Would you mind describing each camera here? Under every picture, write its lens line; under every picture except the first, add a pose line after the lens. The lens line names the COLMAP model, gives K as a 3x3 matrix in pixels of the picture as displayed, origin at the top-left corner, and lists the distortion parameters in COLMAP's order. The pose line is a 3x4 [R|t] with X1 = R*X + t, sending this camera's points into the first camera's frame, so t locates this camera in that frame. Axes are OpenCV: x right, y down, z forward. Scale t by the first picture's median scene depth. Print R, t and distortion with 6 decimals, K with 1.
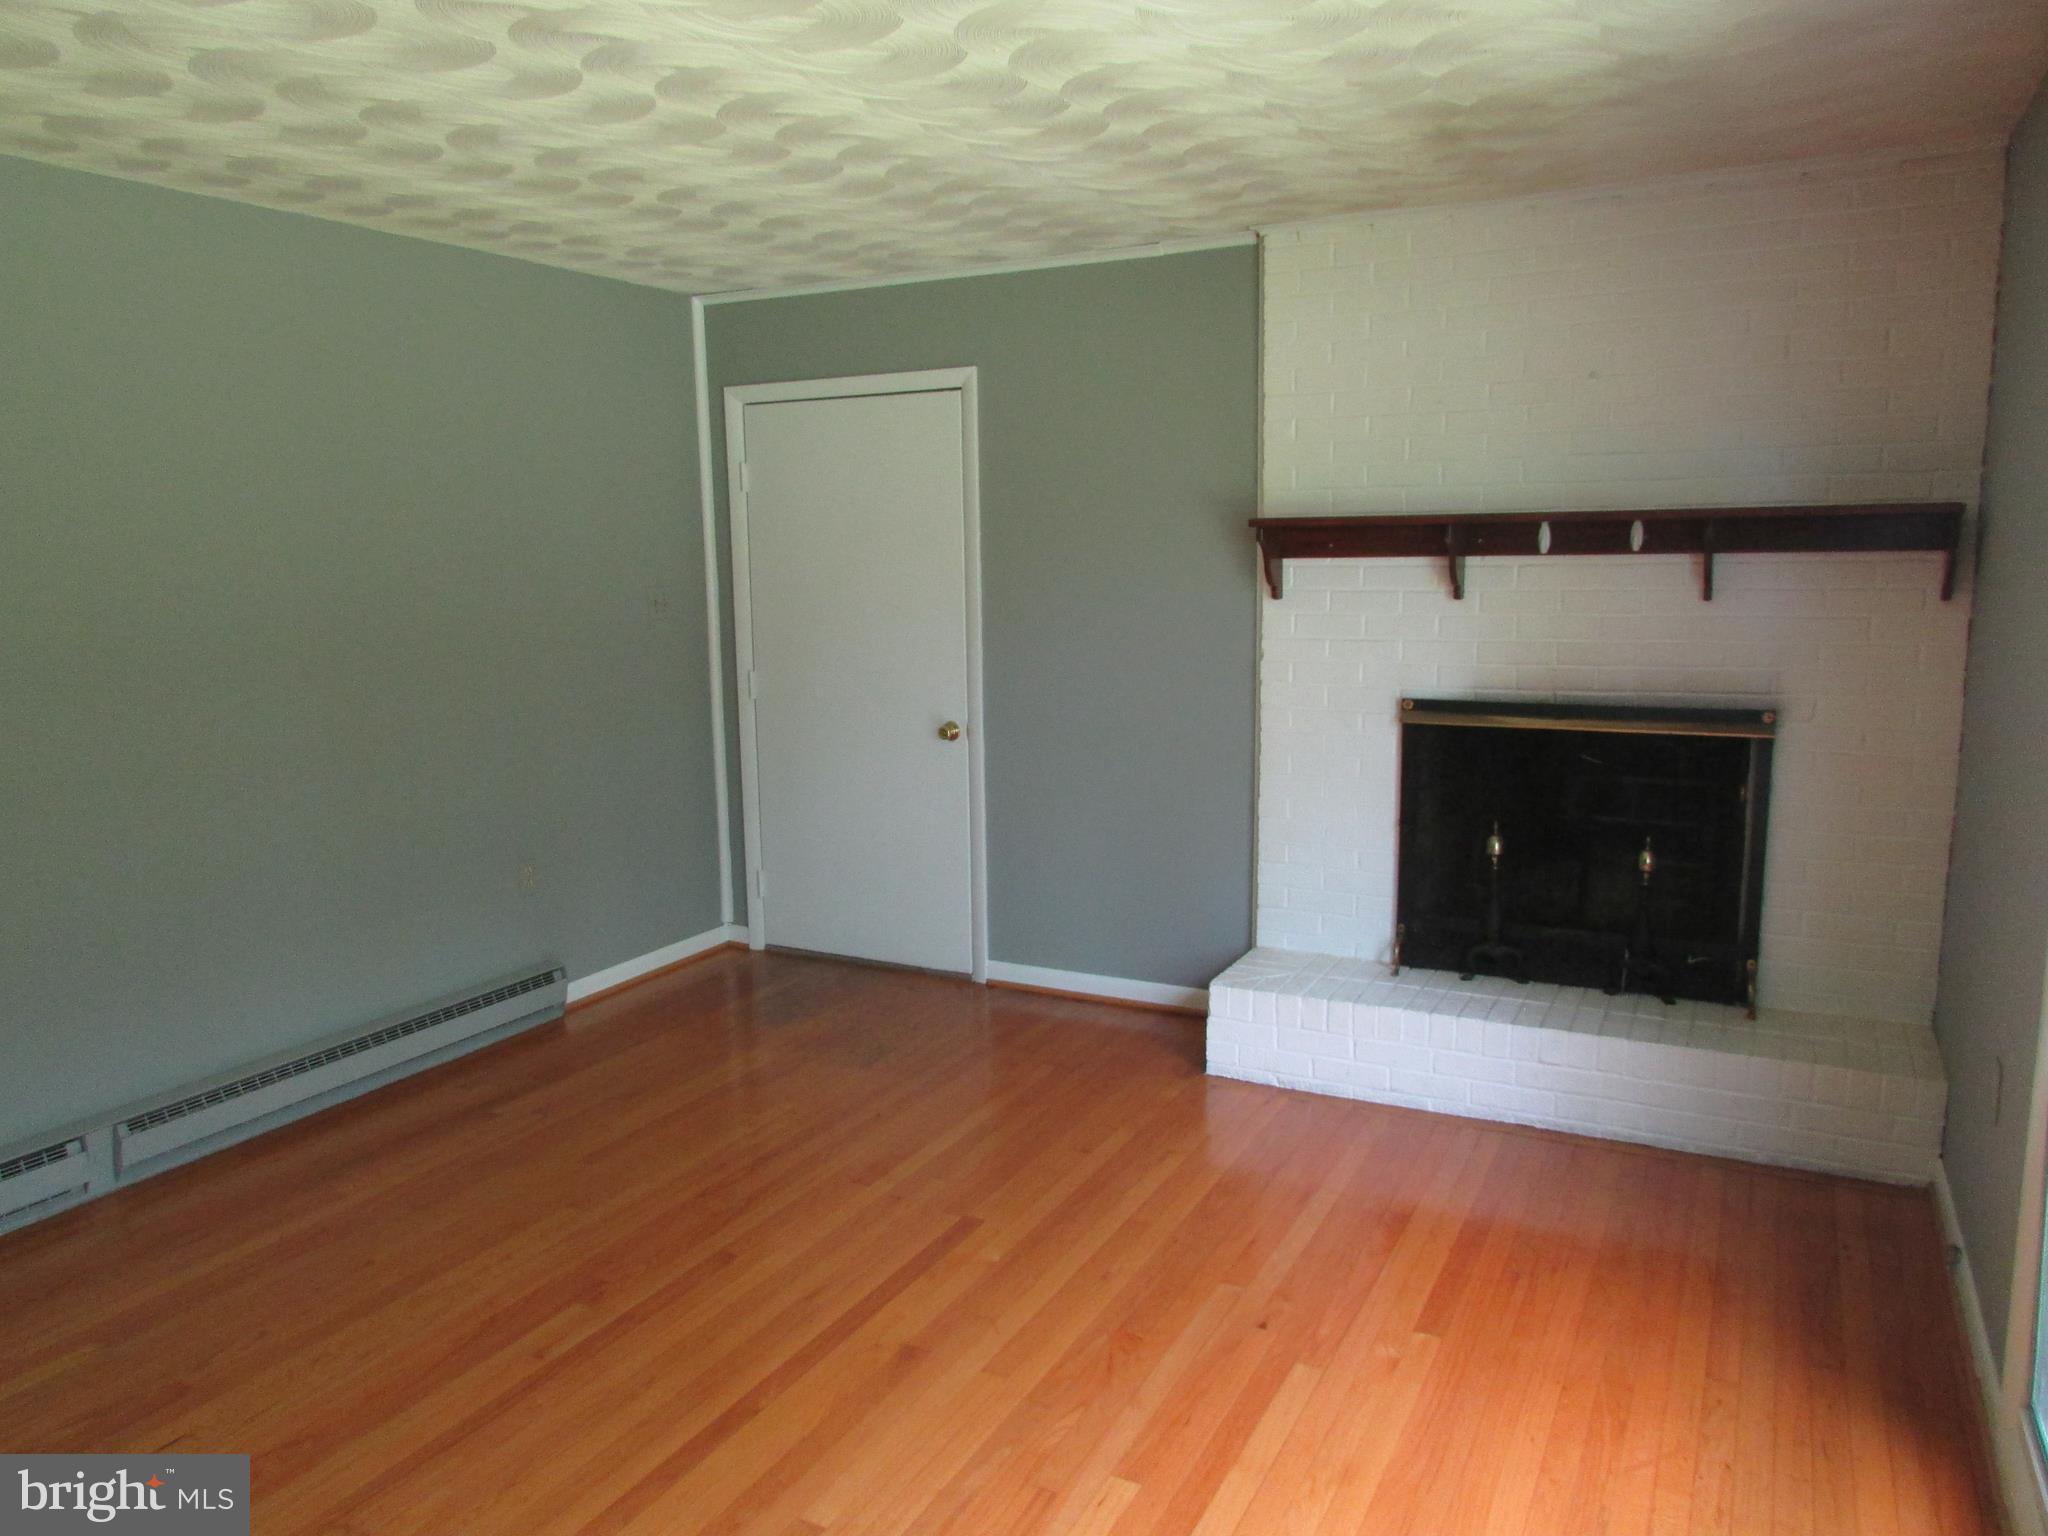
lens RADIAL K [[1448.7, 0, 1023.3], [0, 1448.7, 781.1], [0, 0, 1]] dist [-0.037192, 0.006723]
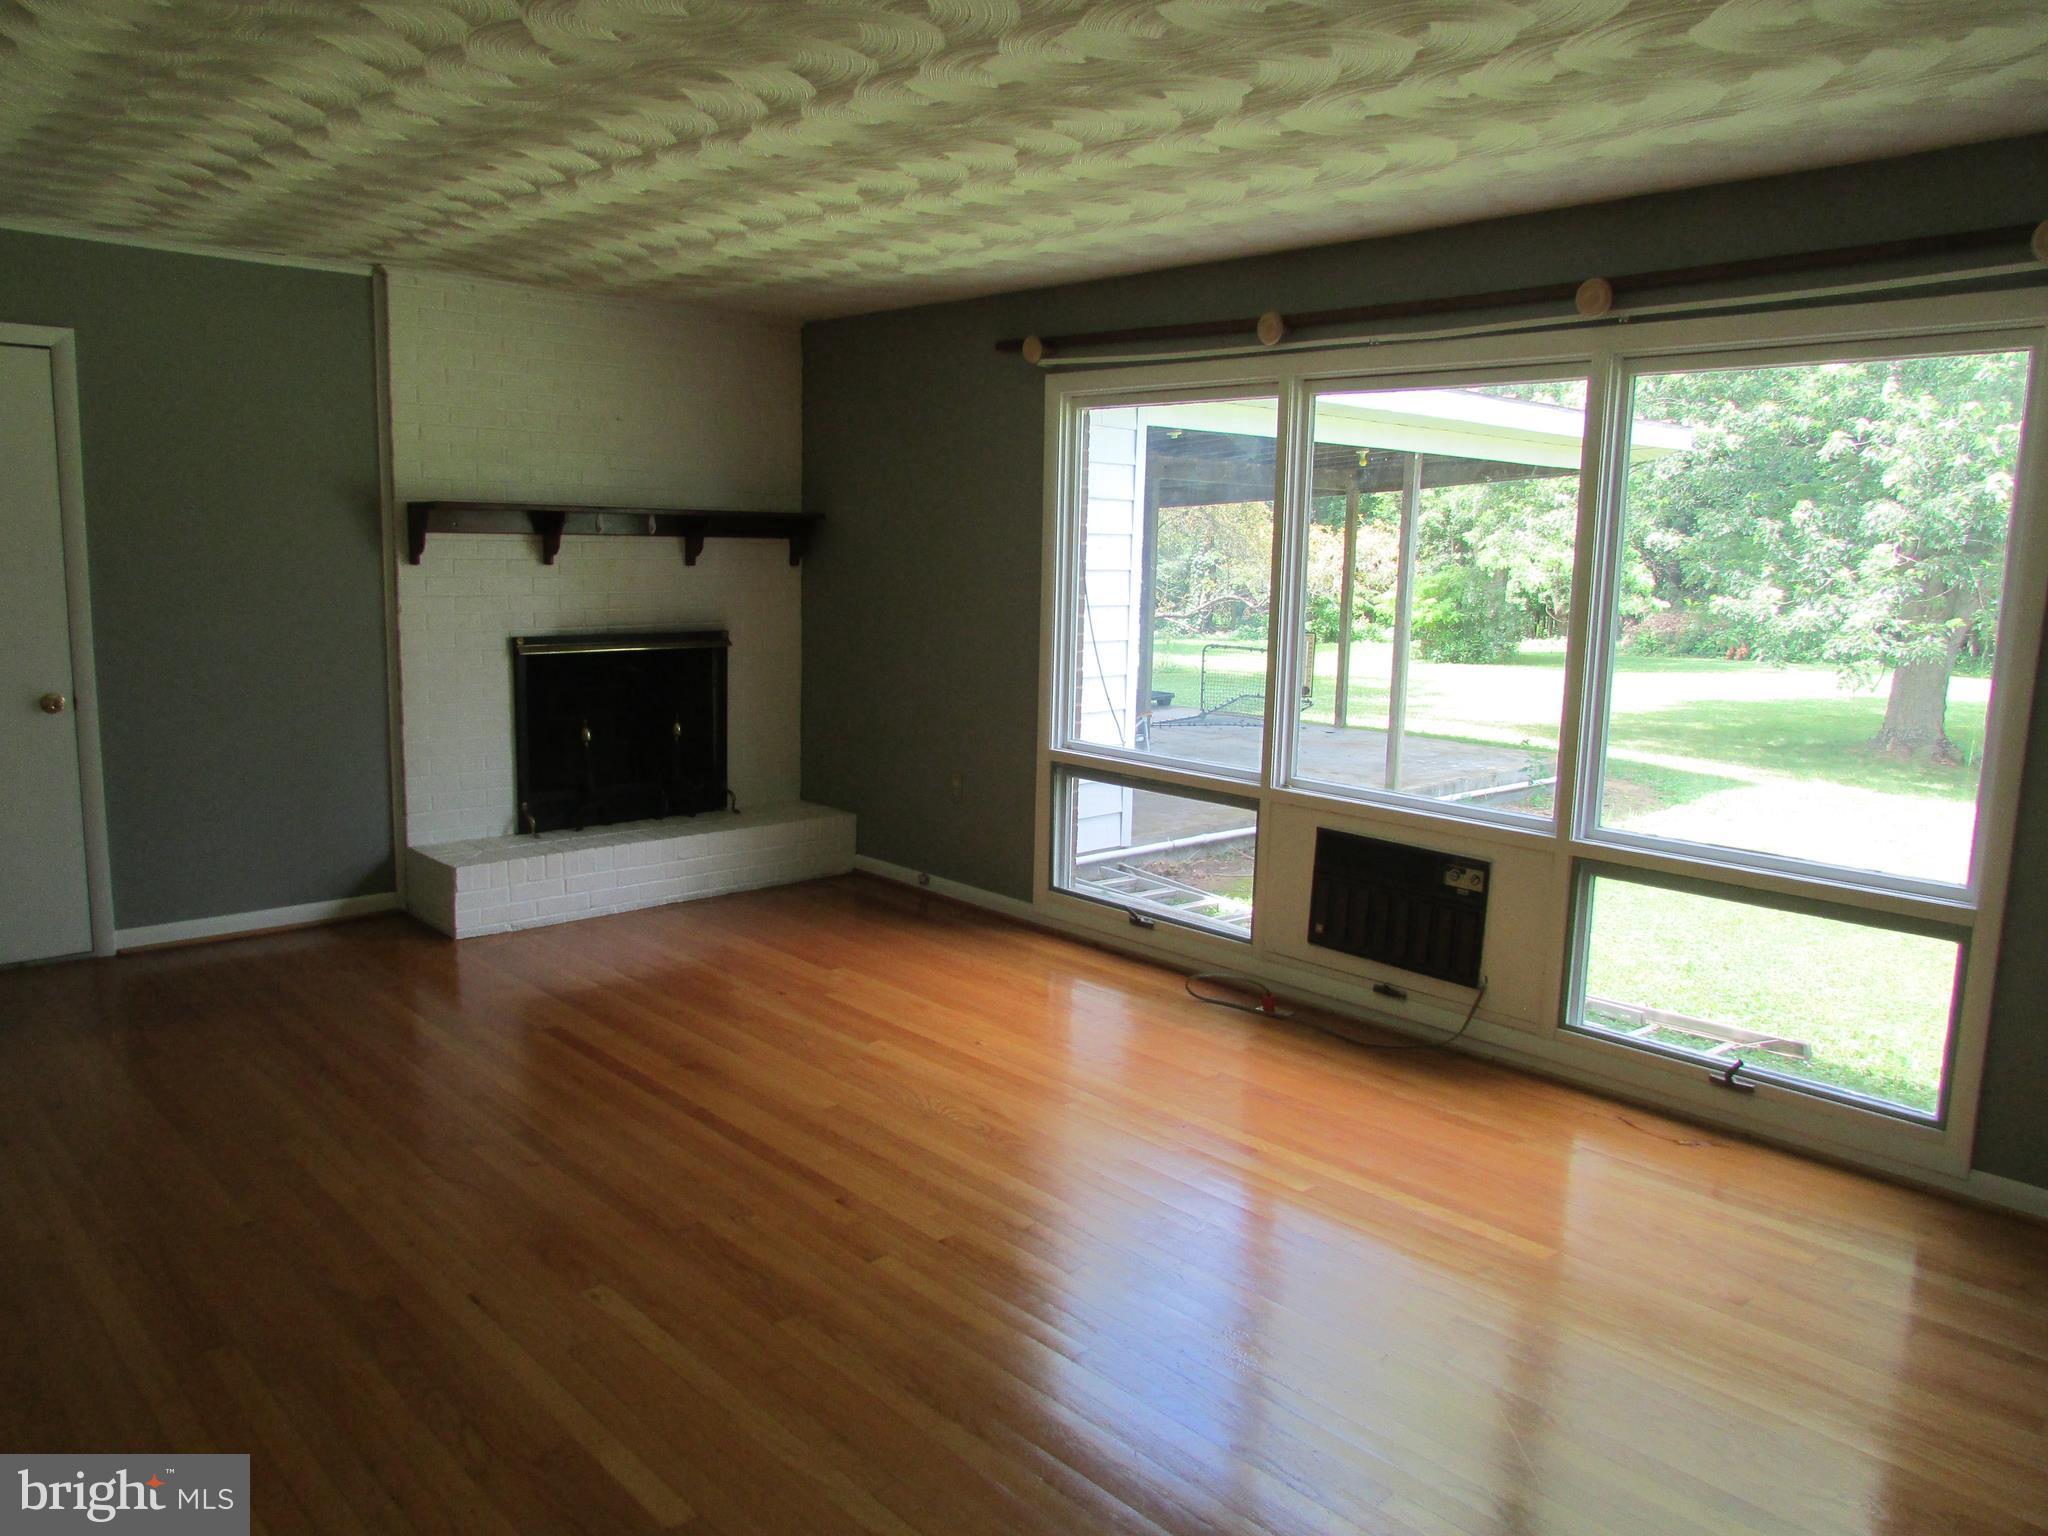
lens RADIAL K [[1448.7, 0, 1028.4], [0, 1448.7, 762.7], [0, 0, 1]] dist [-0.037192, 0.006723]
pose [[0.312028, -0.122201, 0.942181, -0.923620], [0.117834, 0.989014, 0.089252, -0.004288], [-0.942737, 0.083172, 0.323000, 0.110868]]
